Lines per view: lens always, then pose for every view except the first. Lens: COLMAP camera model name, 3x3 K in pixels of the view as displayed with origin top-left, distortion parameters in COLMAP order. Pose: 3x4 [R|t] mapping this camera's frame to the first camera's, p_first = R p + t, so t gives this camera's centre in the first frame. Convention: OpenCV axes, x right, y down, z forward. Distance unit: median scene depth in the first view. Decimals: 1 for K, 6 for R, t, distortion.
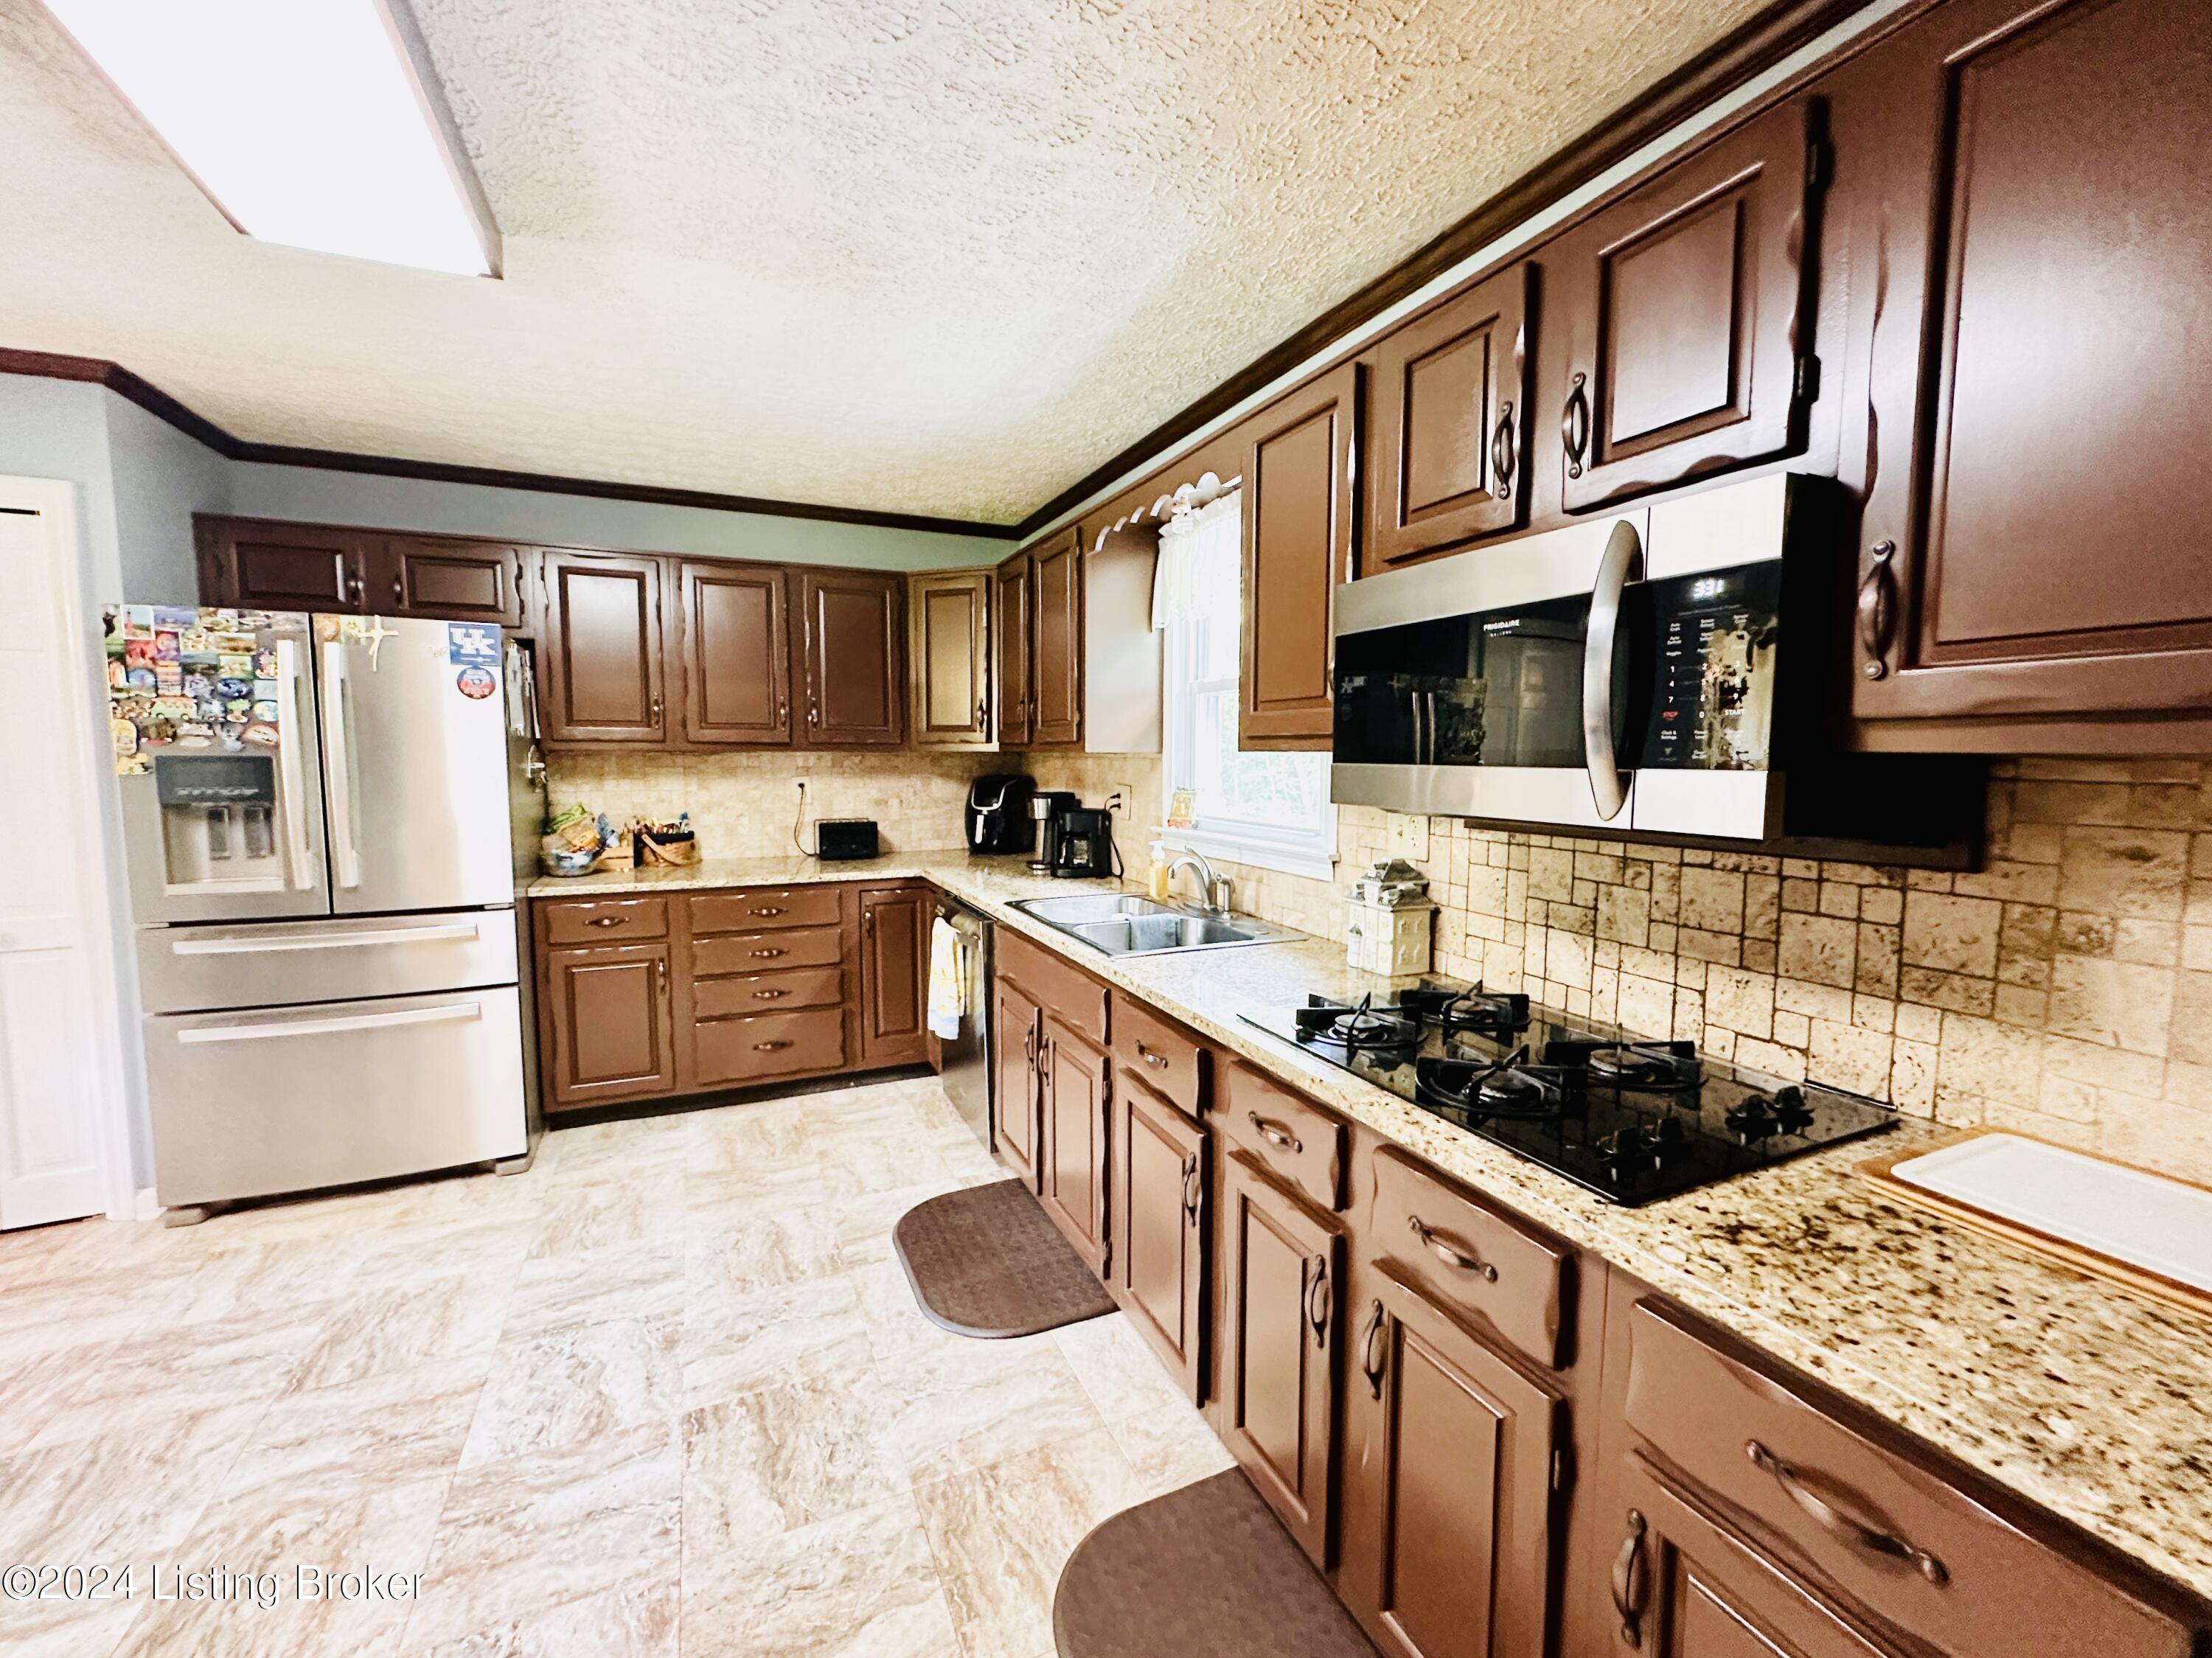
lens RADIAL K [[880.0, 0, 1089.5], [0, 880.0, 819.8], [0, 0, 1]] dist [-0.004569, 0.000697]
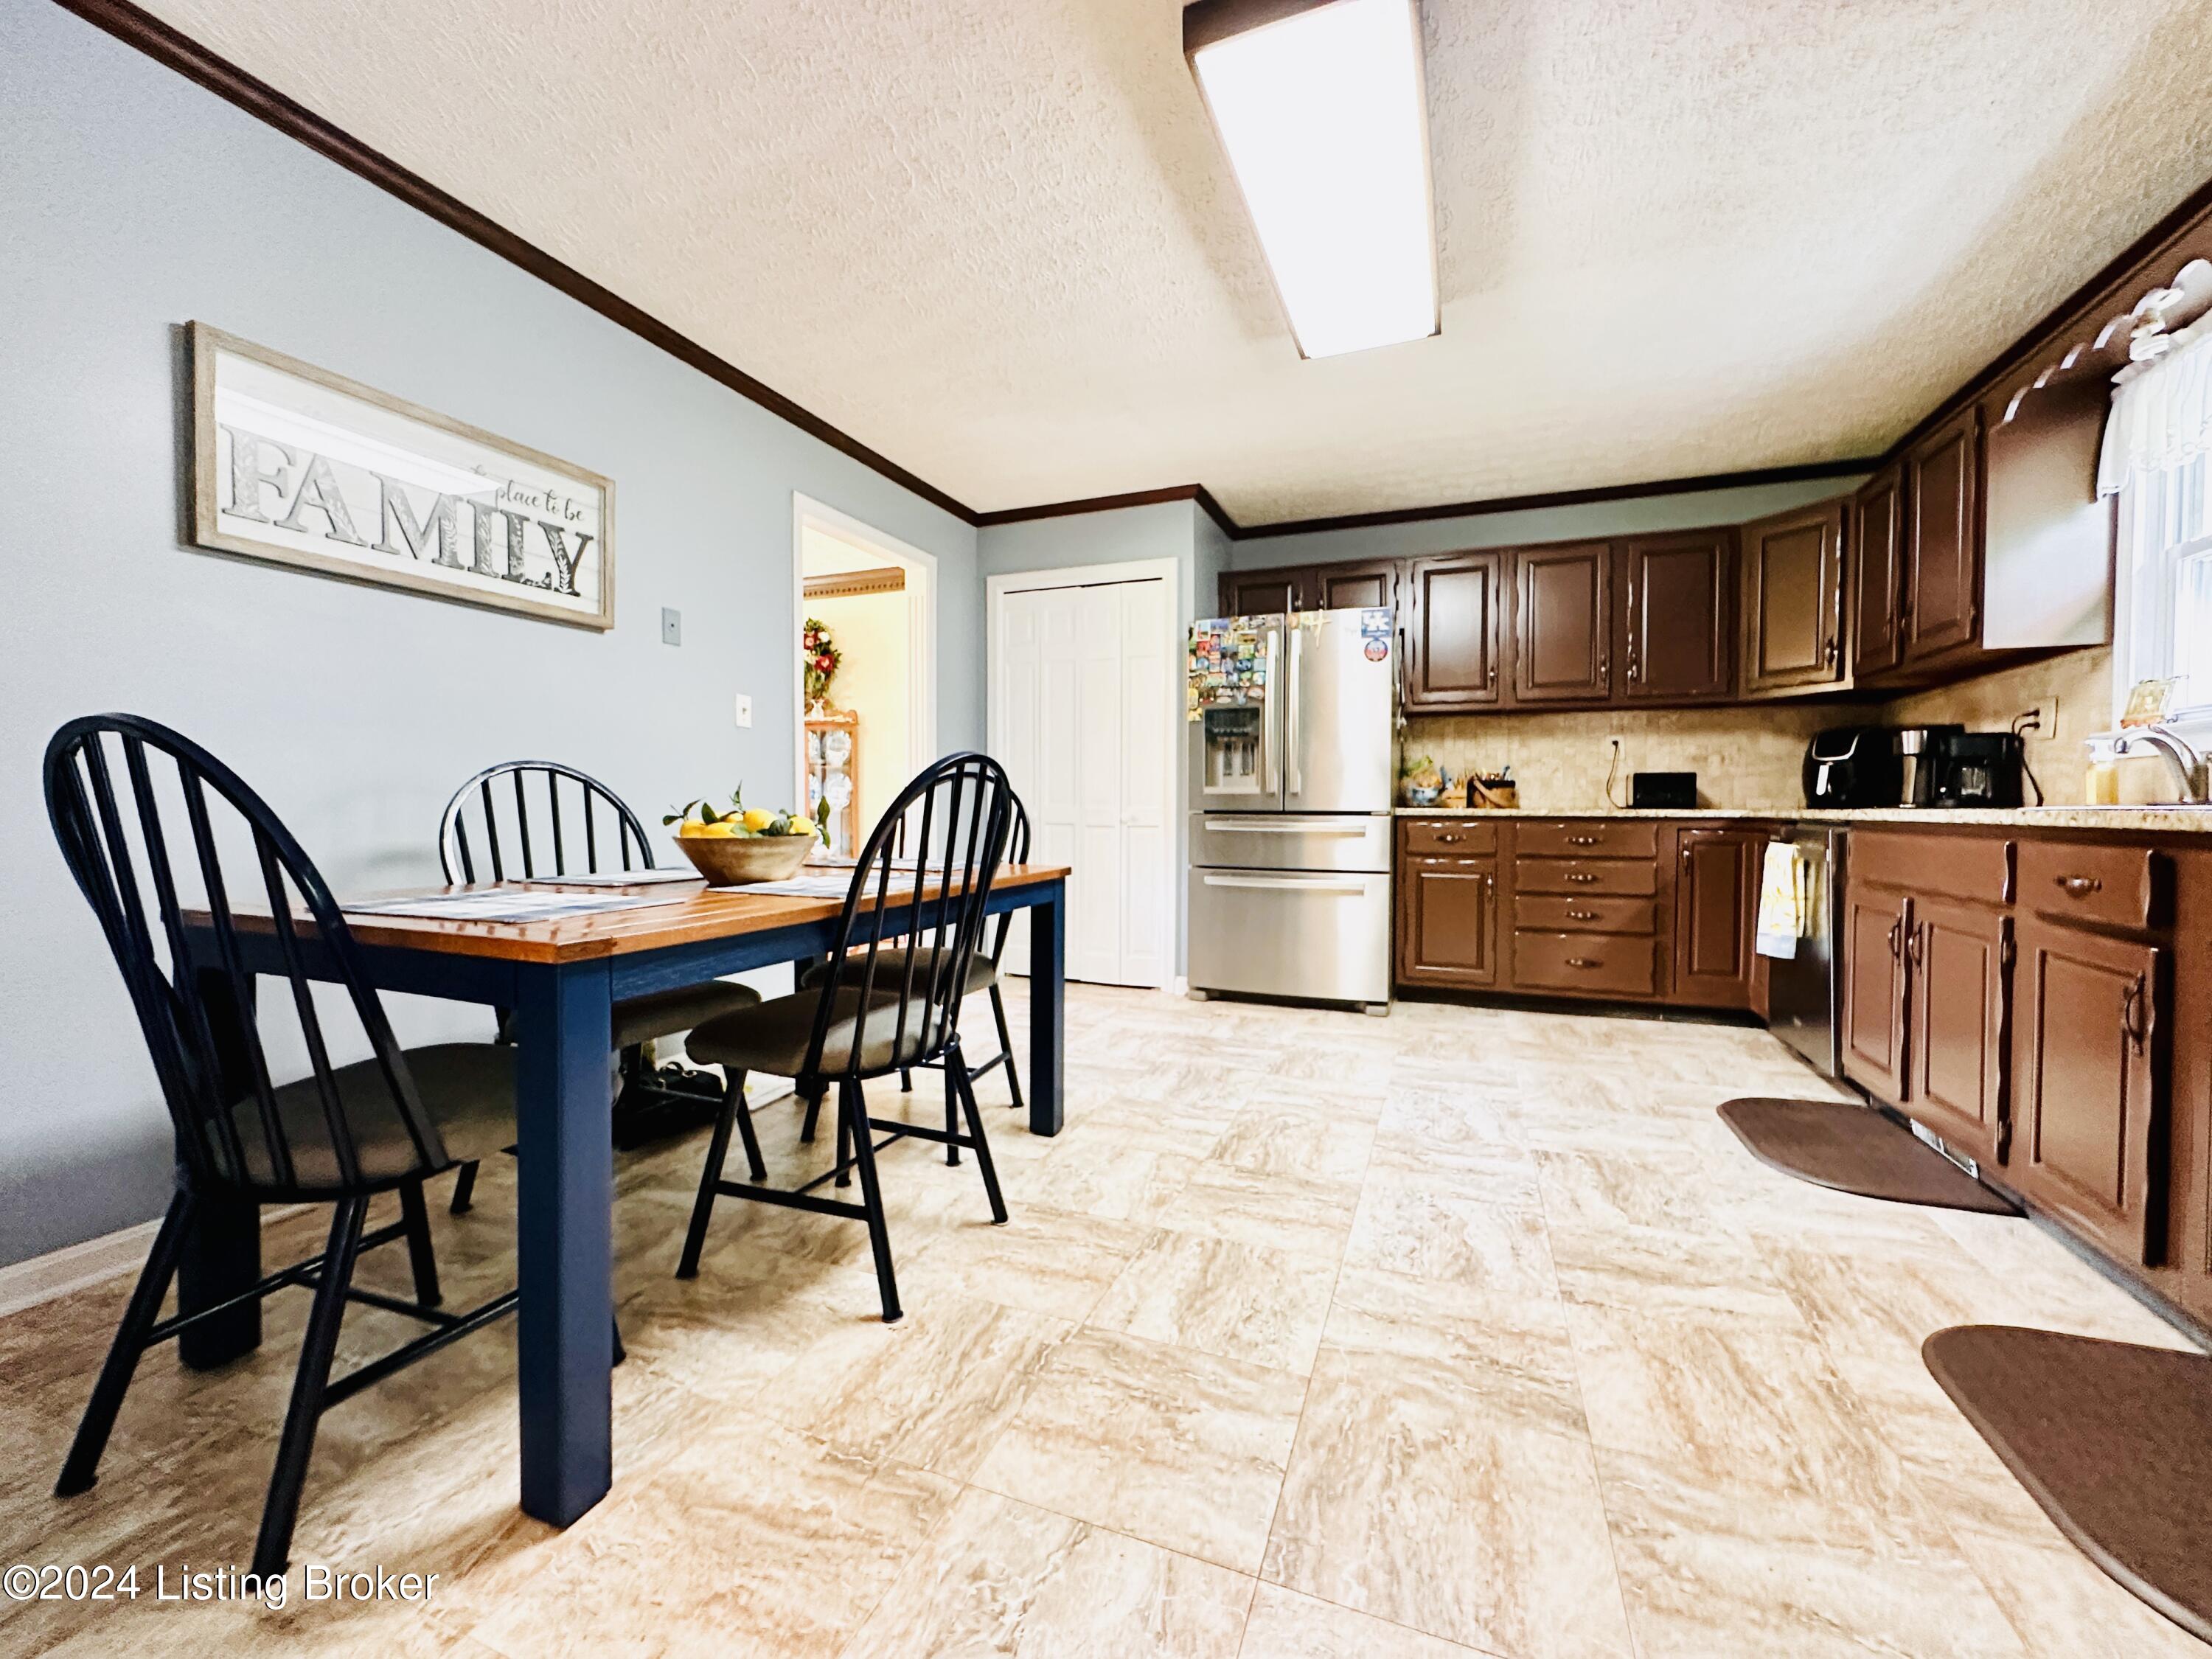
lens RADIAL K [[880.1, 0, 1122.5], [0, 880.1, 842.4], [0, 0, 1]] dist [-0.004569, 0.000697]
pose [[0.712050, 0.018229, -0.701892, 0.001171], [-0.063343, 0.997254, -0.038359, 0.249997], [0.699266, 0.071773, 0.711249, -0.277868]]
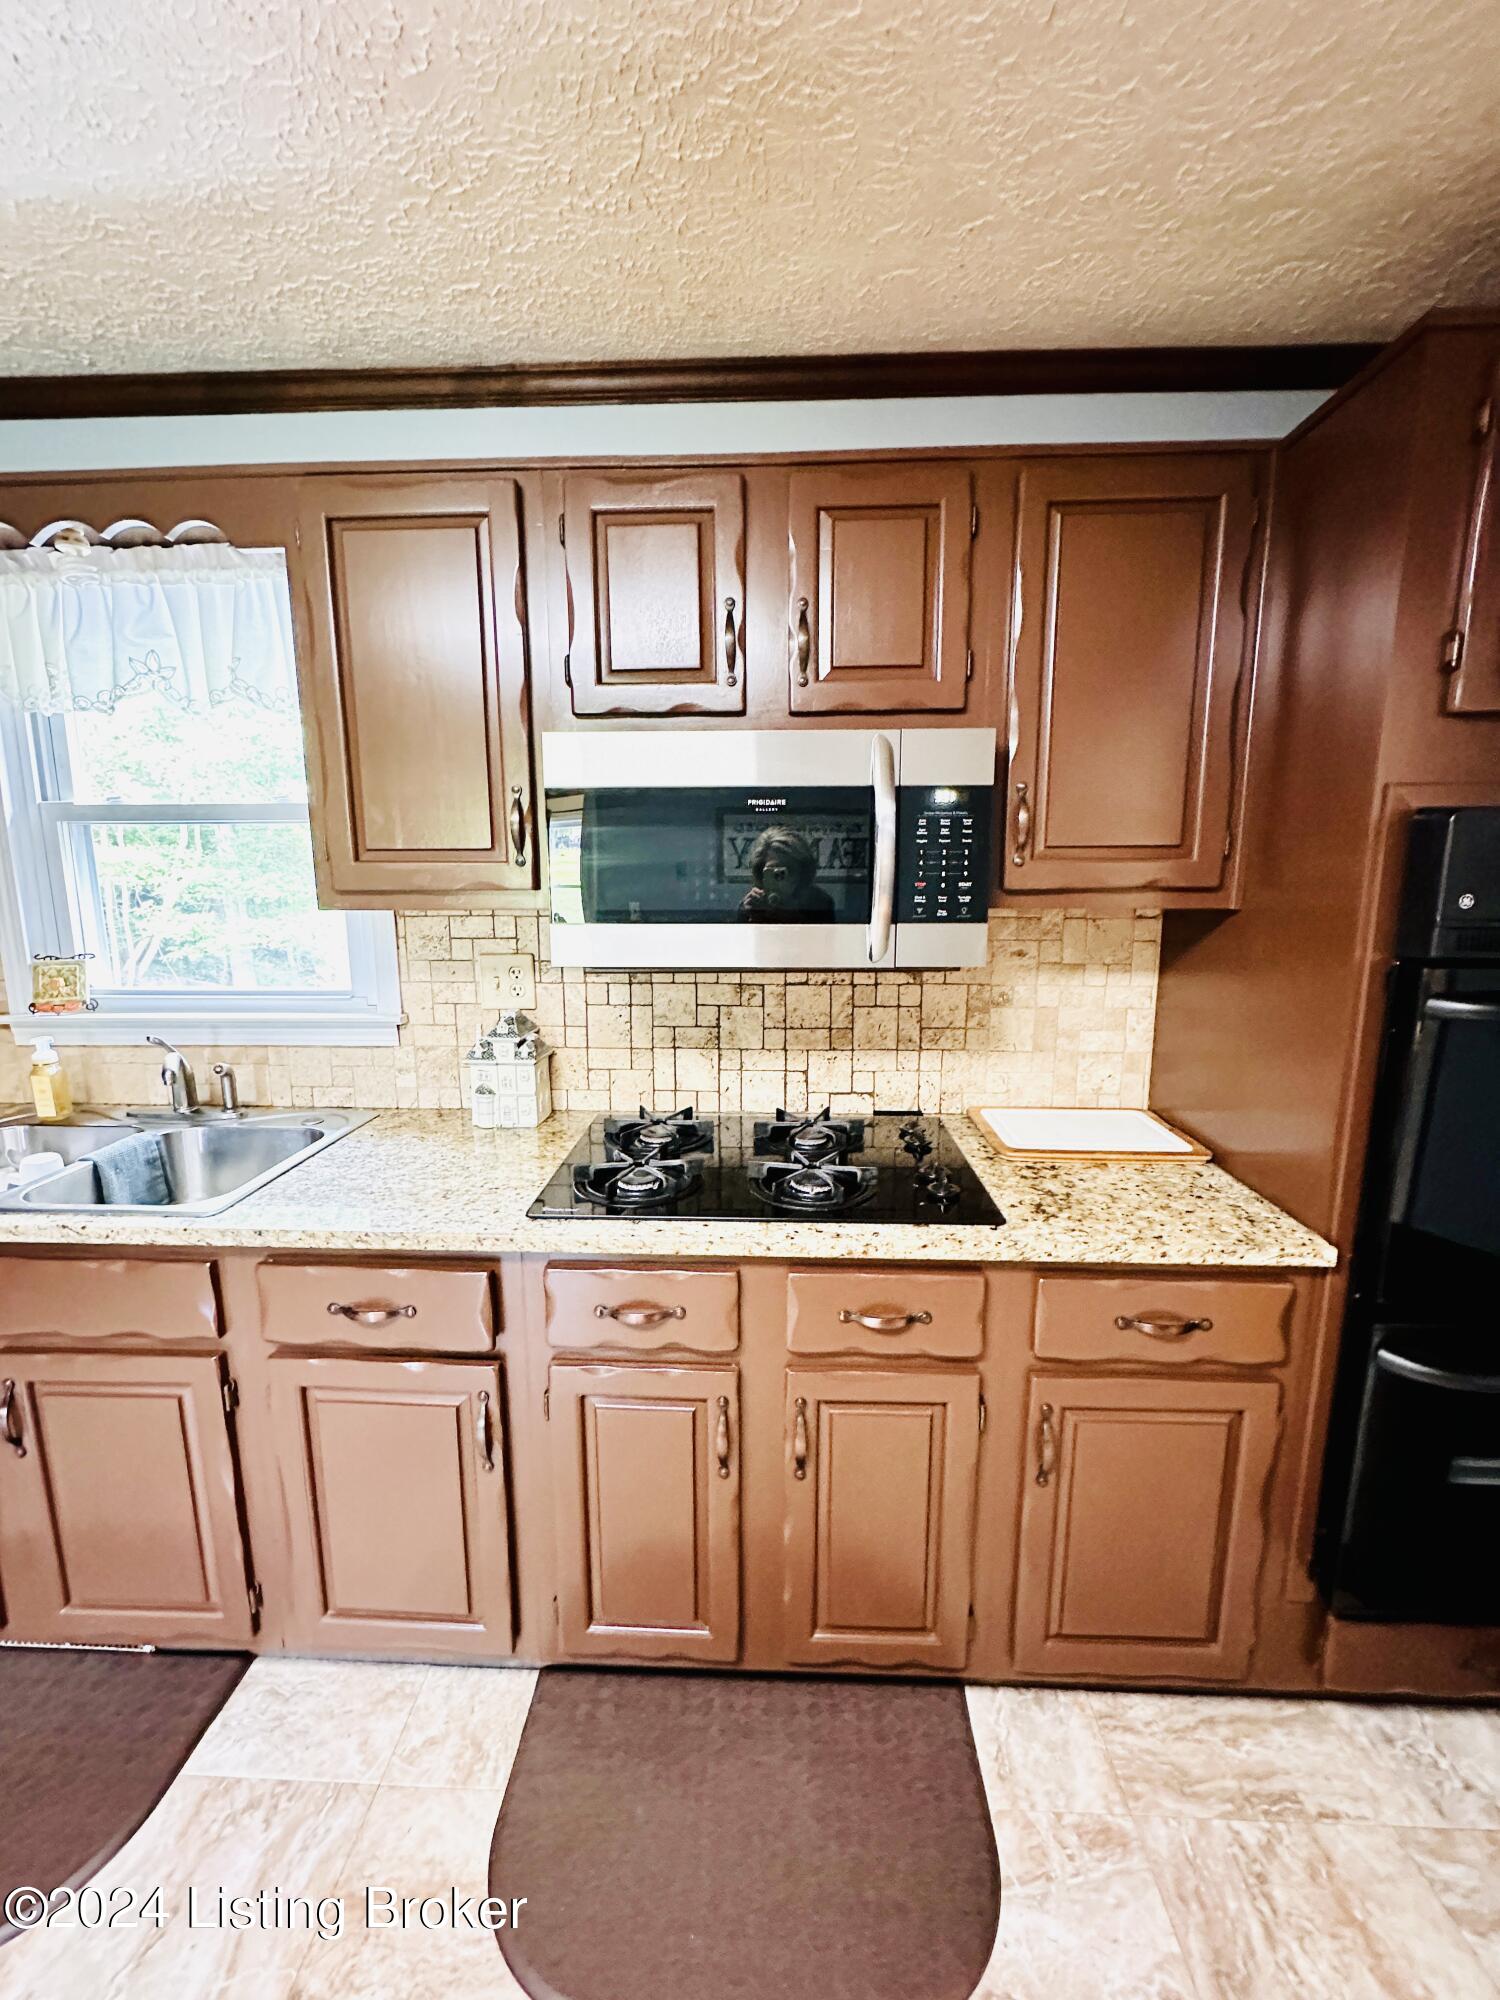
lens RADIAL K [[795.7, 0, 739.6], [0, 795.7, 999.2], [0, 0, 1]] dist [-0.004569, 0.000697]
pose [[0.454695, -0.146337, 0.878543, -0.284740], [0.076389, 0.989183, 0.125230, -0.054615], [-0.887365, 0.010170, 0.460955, 0.307259]]
